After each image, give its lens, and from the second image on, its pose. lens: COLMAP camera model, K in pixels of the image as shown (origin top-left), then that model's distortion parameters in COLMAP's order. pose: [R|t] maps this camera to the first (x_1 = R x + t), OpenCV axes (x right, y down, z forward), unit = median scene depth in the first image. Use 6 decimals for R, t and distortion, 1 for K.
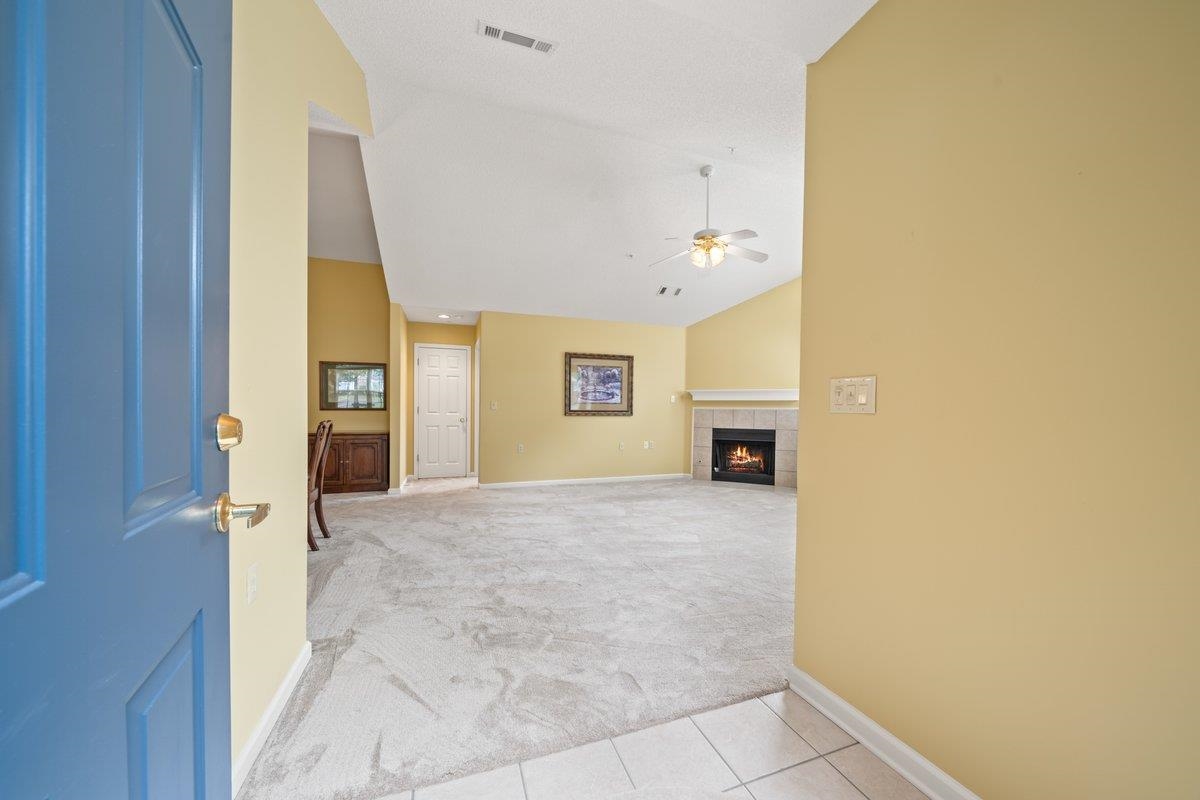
lens RADIAL K [[416.4, 0, 590.0], [0, 416.4, 401.8], [0, 0, 1]] dist [-0.000723, -0.000076]
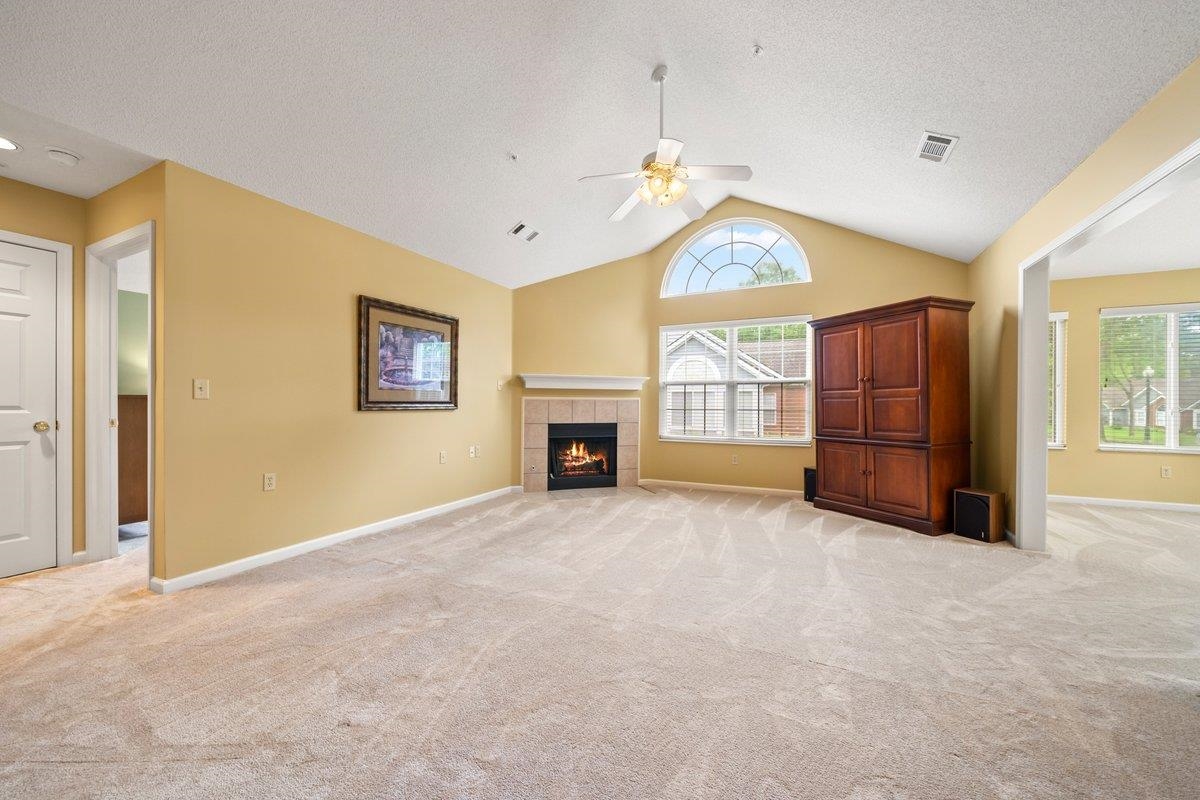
lens RADIAL K [[447.8, 0, 593.7], [0, 447.8, 401.9], [0, 0, 1]] dist [-0.000056, 0.000006]
pose [[0.710945, -0.002198, 0.703244, -0.241299], [-0.013417, 0.999771, 0.016688, 0.006910], [-0.703120, -0.021300, 0.710752, 0.345940]]
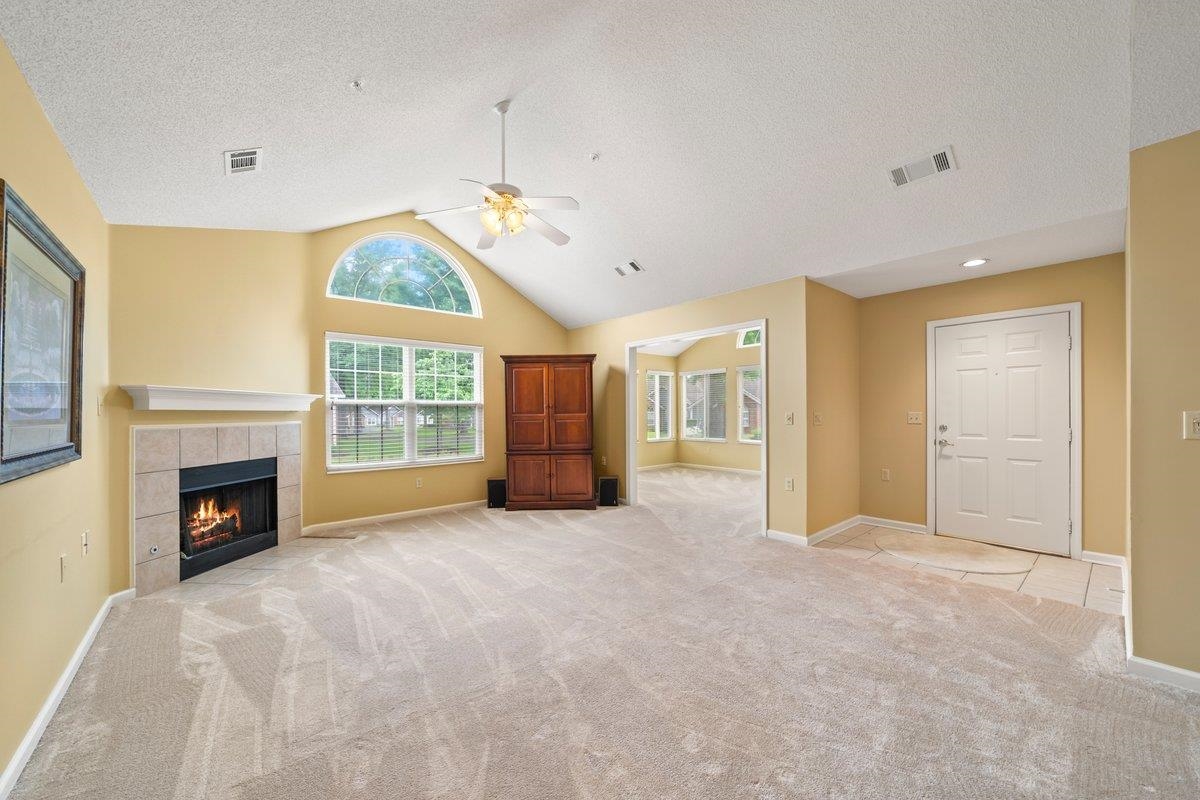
lens RADIAL K [[451.9, 0, 596.1], [0, 451.9, 406.8], [0, 0, 1]] dist [-0.000429, 0.000086]
pose [[-0.369310, 0.005255, 0.929291, -0.354979], [-0.018022, 0.999755, -0.012815, -0.008725], [-0.929131, -0.021480, -0.369125, 0.765074]]
